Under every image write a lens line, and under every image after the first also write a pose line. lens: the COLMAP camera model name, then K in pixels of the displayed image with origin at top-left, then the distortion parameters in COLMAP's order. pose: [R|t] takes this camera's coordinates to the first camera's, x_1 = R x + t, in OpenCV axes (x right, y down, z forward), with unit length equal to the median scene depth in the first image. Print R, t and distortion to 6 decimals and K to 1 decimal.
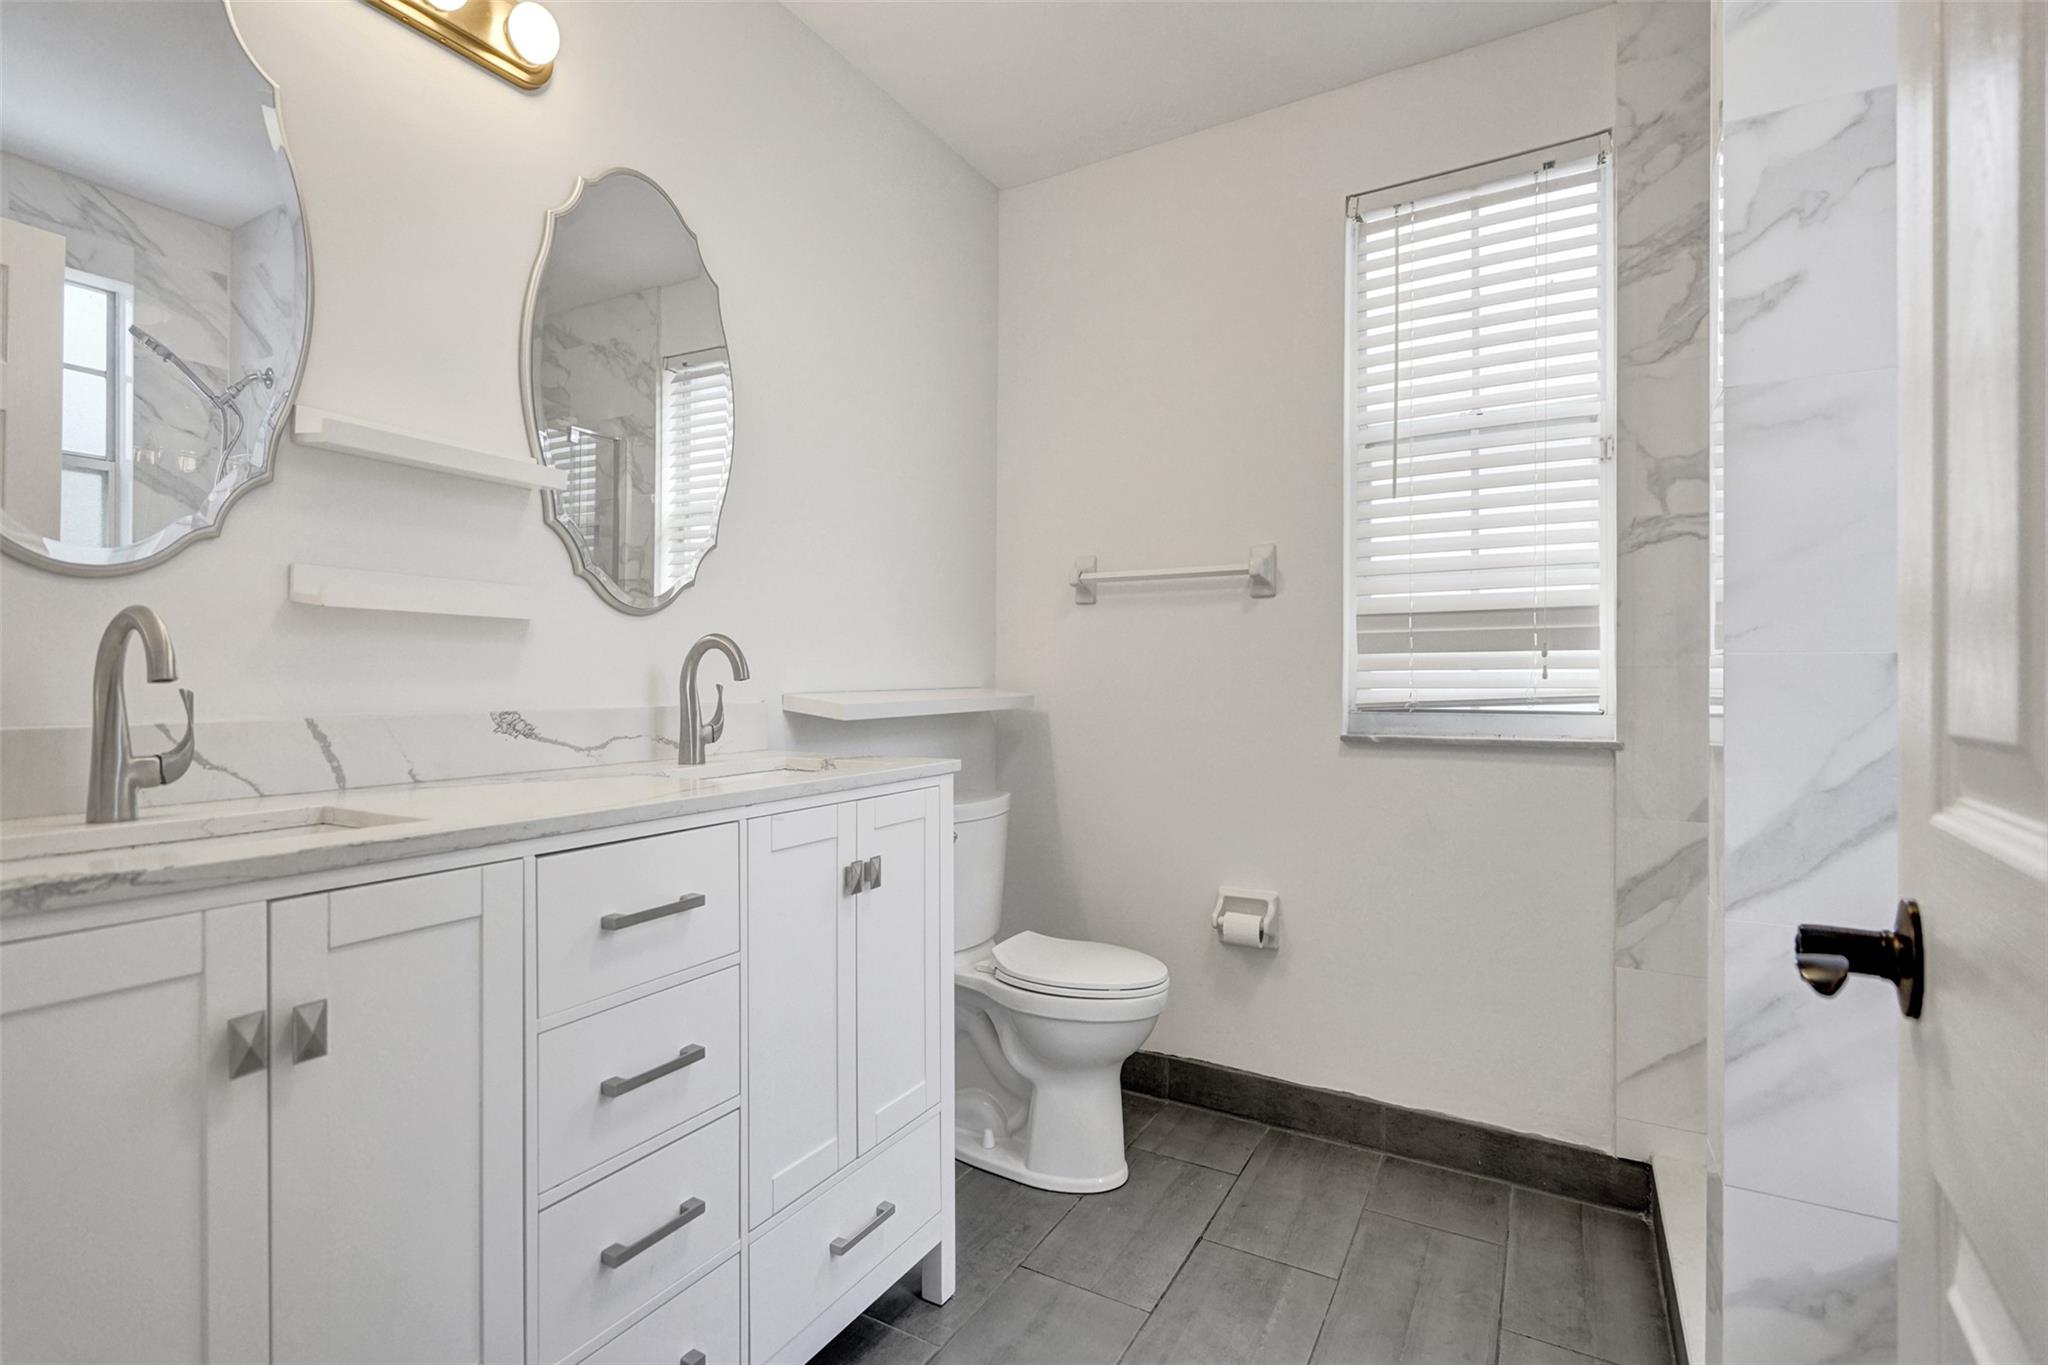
lens RADIAL K [[954.9, 0, 1024.0], [0, 954.9, 682.5], [0, 0, 1]] dist [-0.001786, 0.000094]
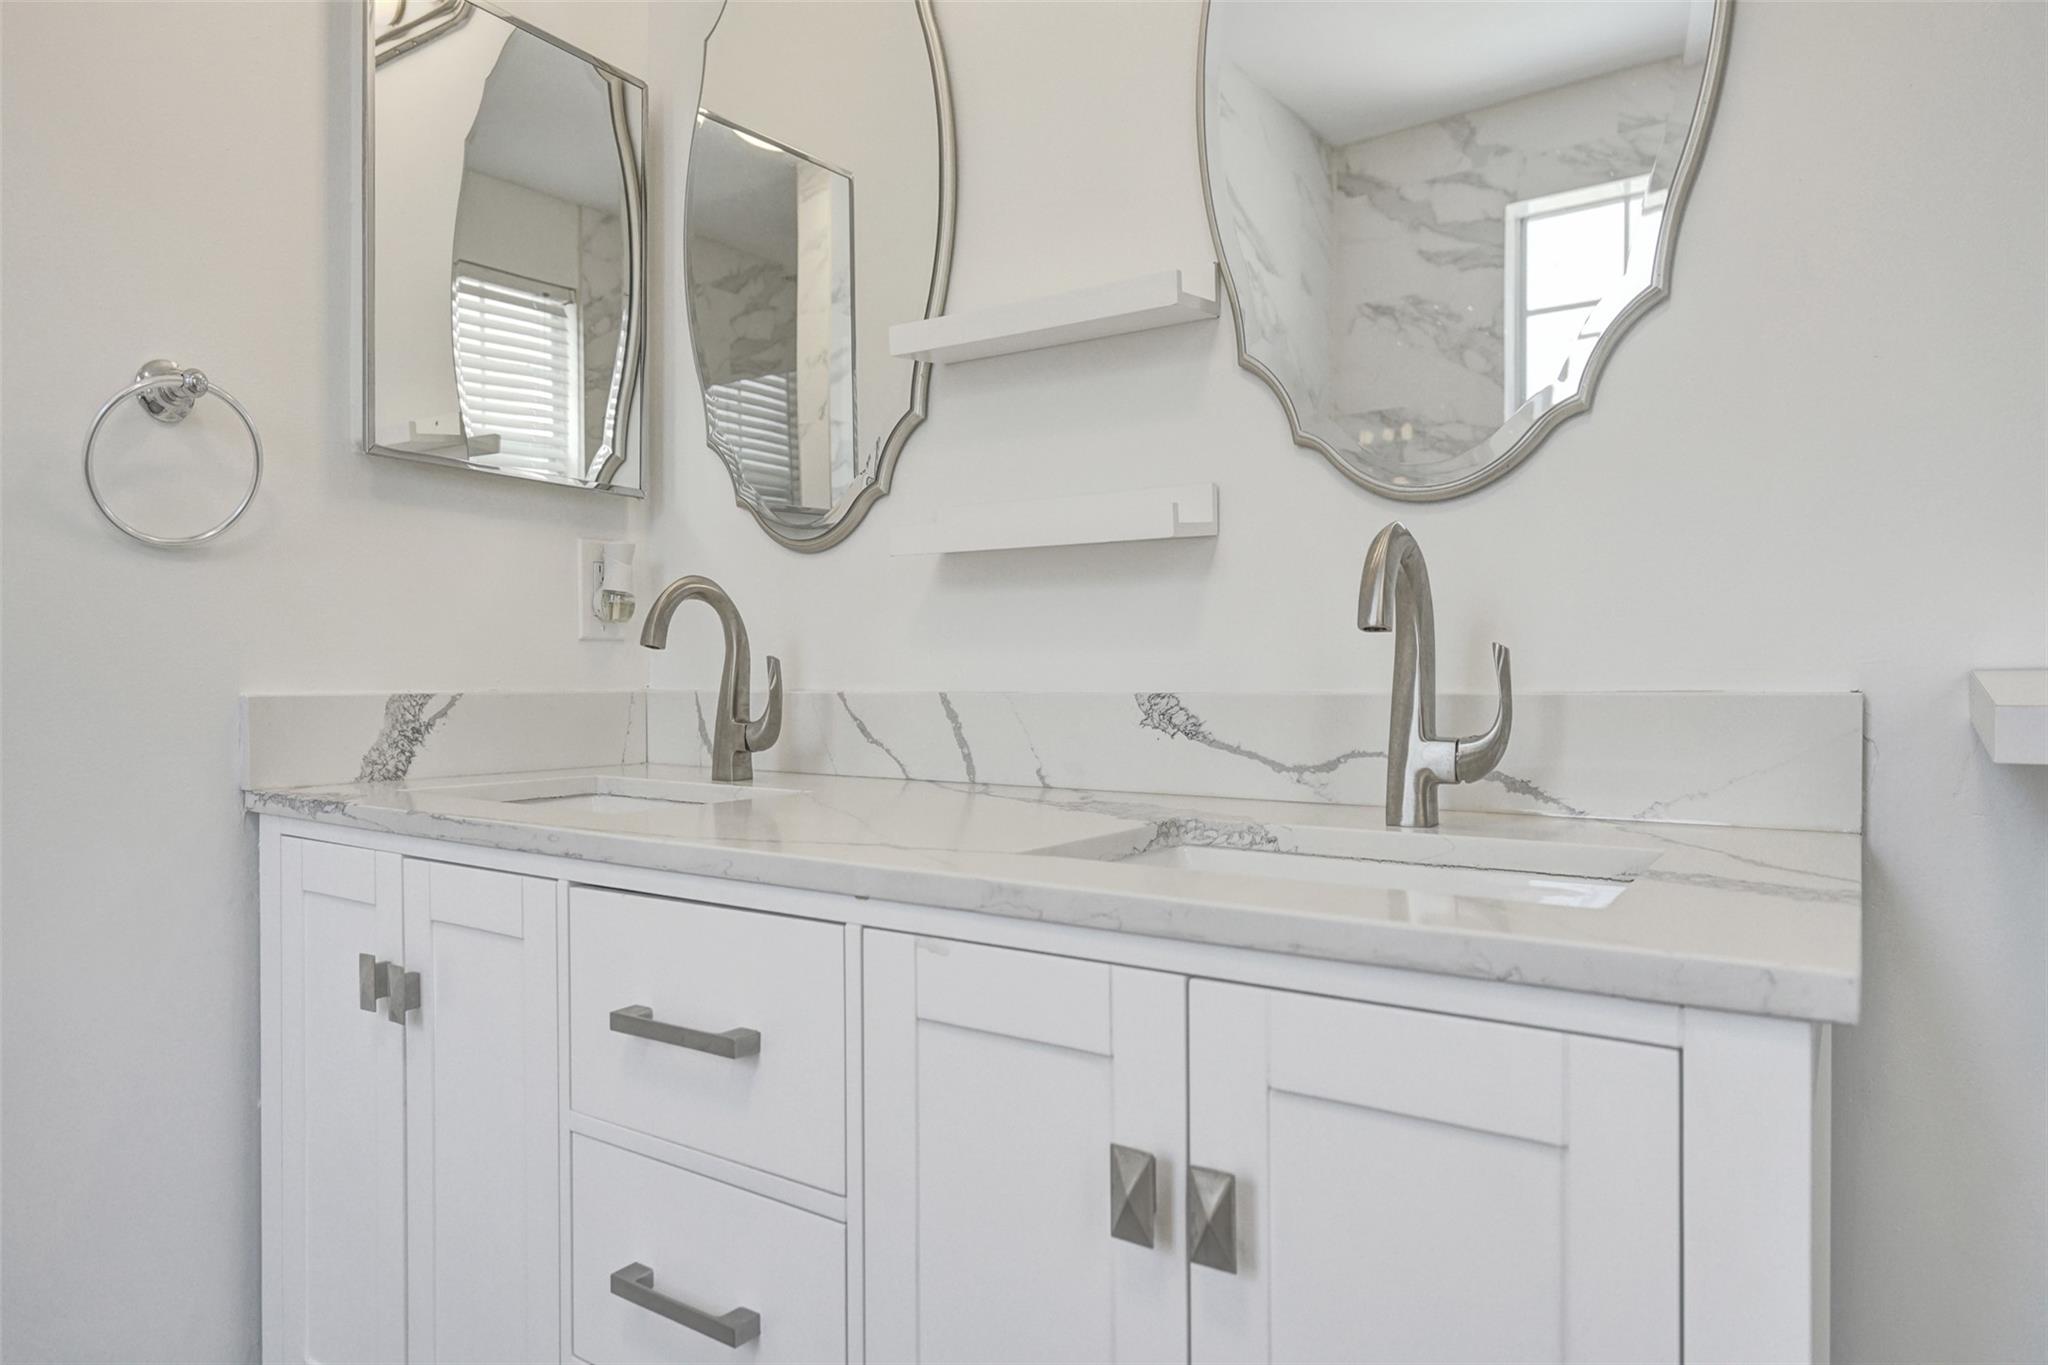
lens RADIAL K [[1222.7, 0, 1024.0], [0, 1222.7, 682.5], [0, 0, 1]] dist [0.003880, 0.000524]
pose [[-0.094390, 0.007991, -0.995503, 0.278619], [0.000397, 0.999968, 0.007989, 0.018536], [0.995535, 0.000359, -0.094390, 1.070782]]
